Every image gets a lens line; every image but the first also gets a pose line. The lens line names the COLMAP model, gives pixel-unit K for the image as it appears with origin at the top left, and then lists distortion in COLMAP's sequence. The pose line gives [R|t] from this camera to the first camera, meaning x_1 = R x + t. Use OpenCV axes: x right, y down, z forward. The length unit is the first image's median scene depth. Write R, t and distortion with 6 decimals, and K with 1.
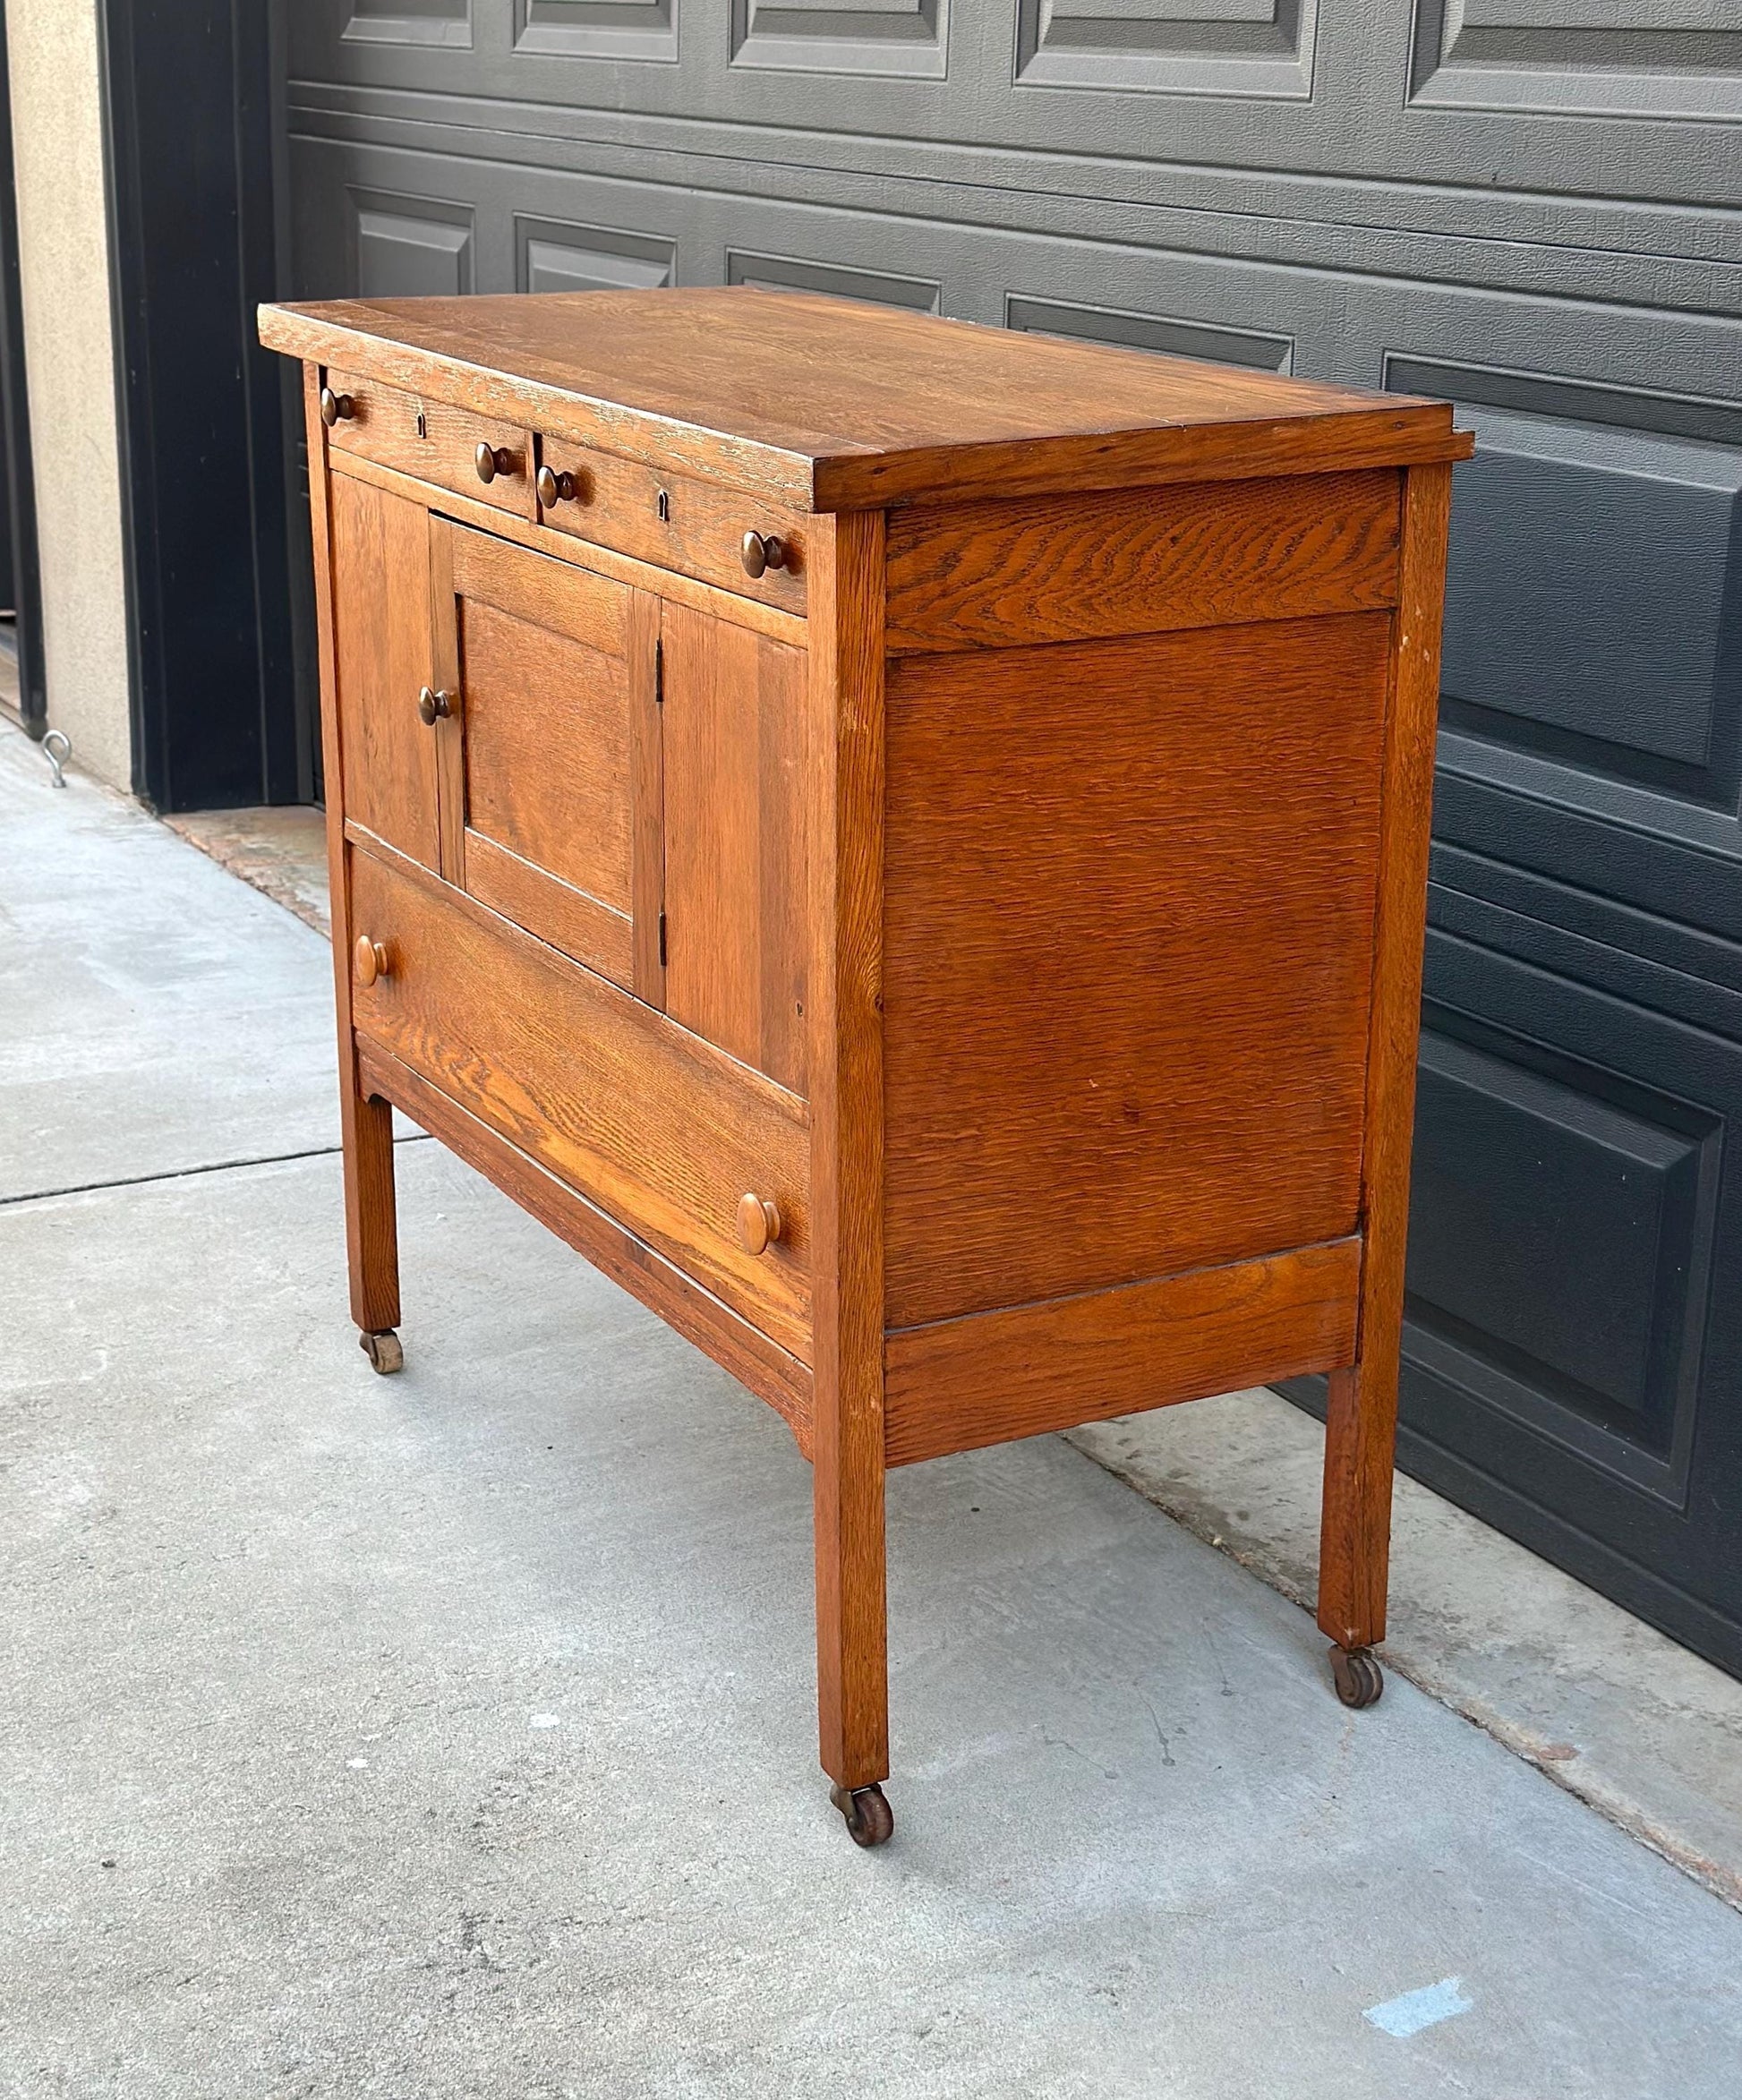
lens RADIAL K [[3433.2, 0, 904.6], [0, 3433.2, 1040.7], [0, 0, 1]] dist [0.142829, 0.000000]
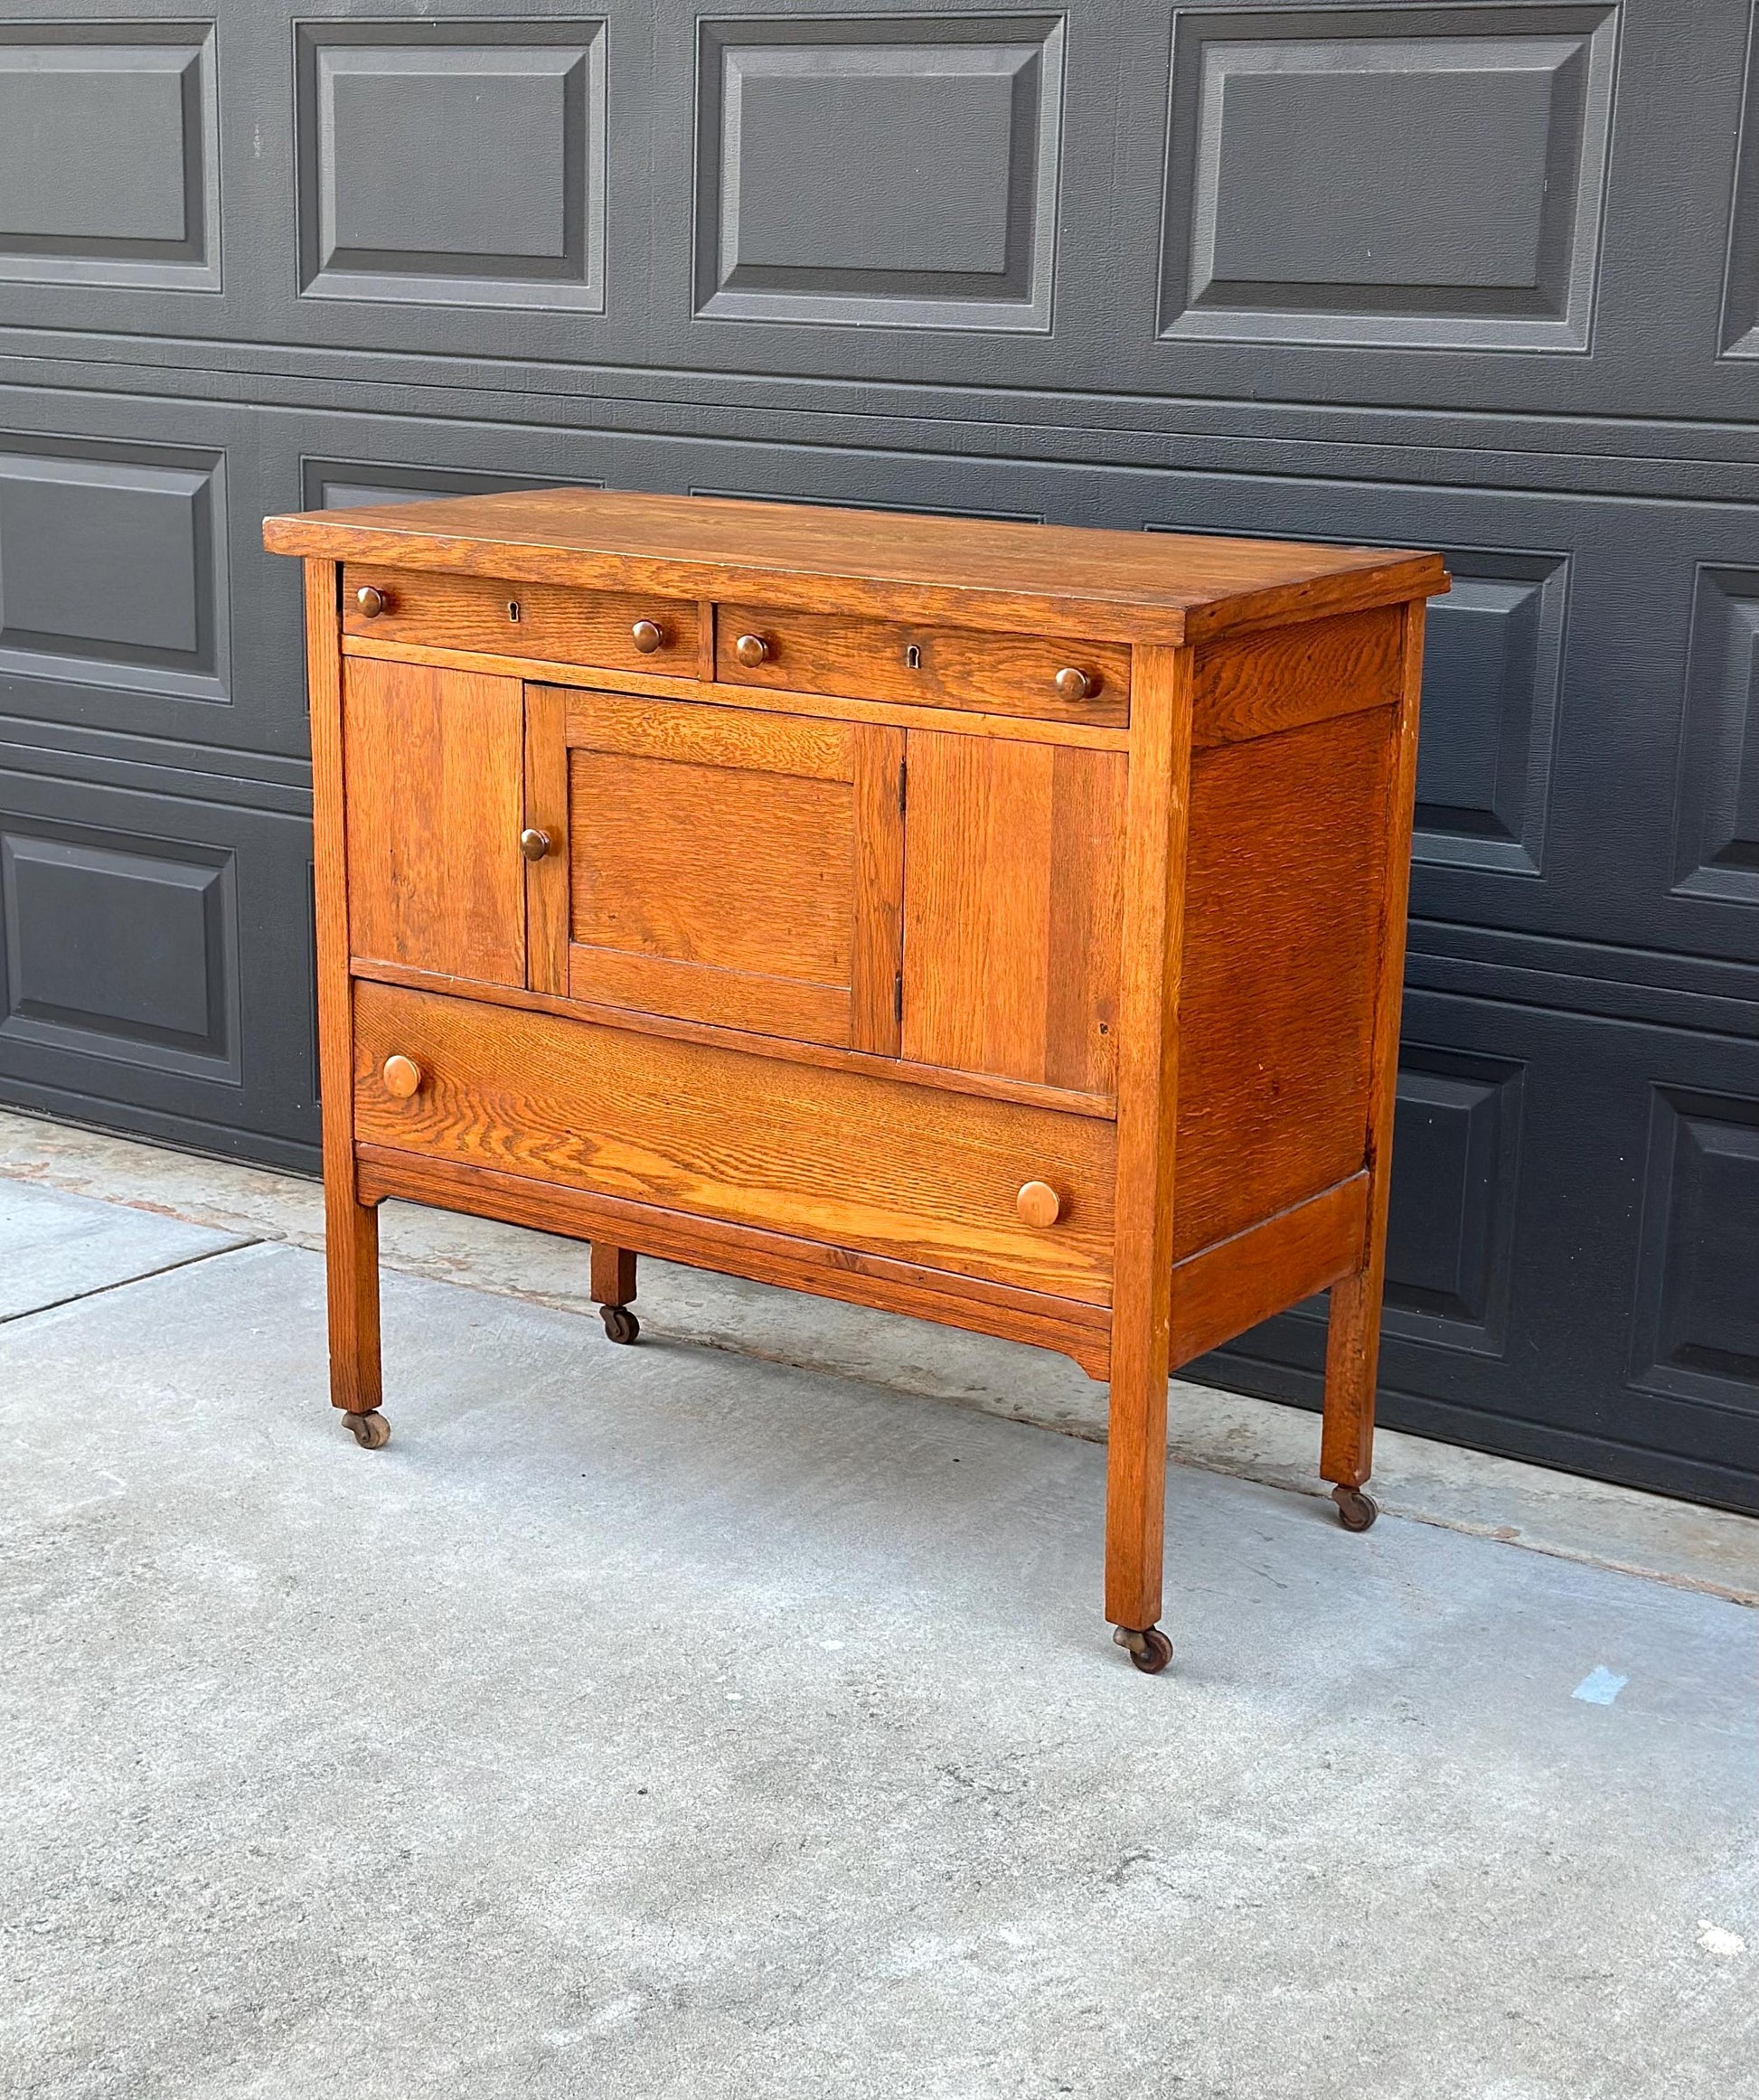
lens RADIAL K [[3434.5, 0, 929.1], [0, 3434.5, 1091.4], [0, 0, 1]] dist [0.147500, 0.000000]
pose [[0.887266, -0.107971, 0.448444, -0.647813], [0.124758, 0.992155, -0.007961, 0.016082], [-0.444066, 0.063010, 0.893776, -0.135328]]
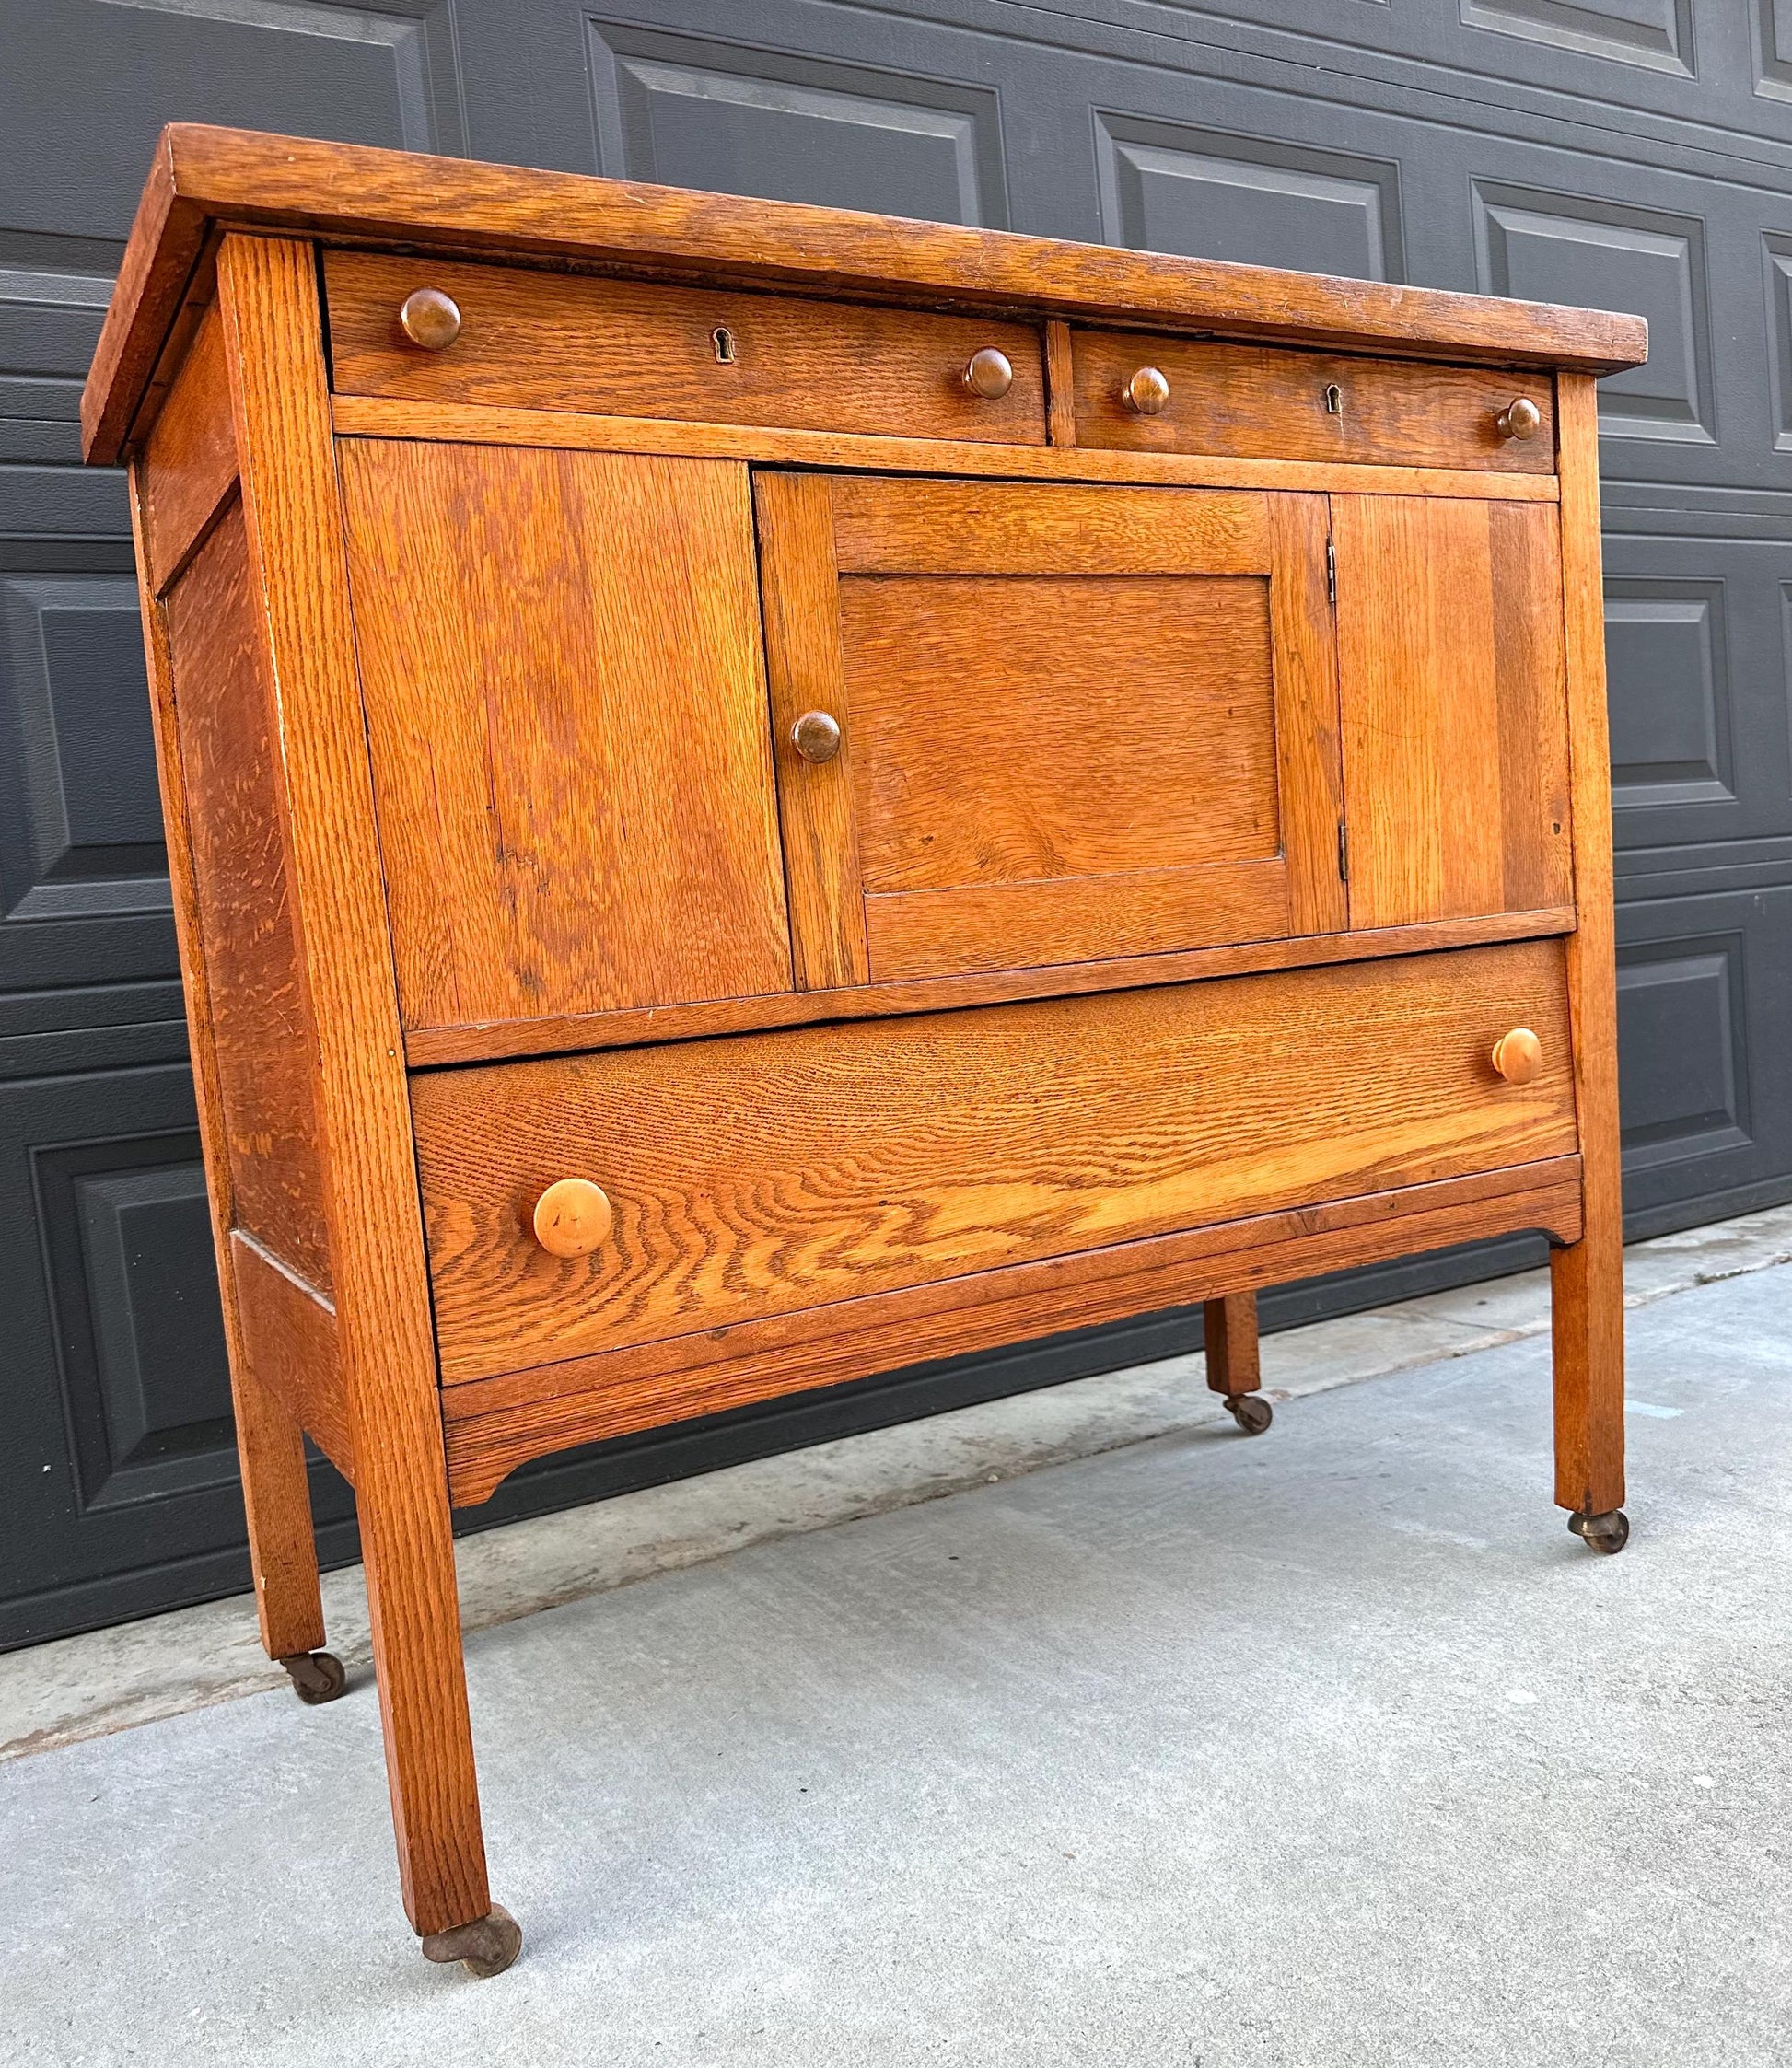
lens RADIAL K [[1702.1, 0, 878.4], [0, 1702.1, 1075.1], [0, 0, 1]] dist [0.117123, -0.185549]
pose [[-0.008447, -0.111385, 0.993741, -0.583896], [0.371814, 0.922175, 0.106524, -0.075023], [-0.928269, 0.370387, 0.033625, 1.162753]]
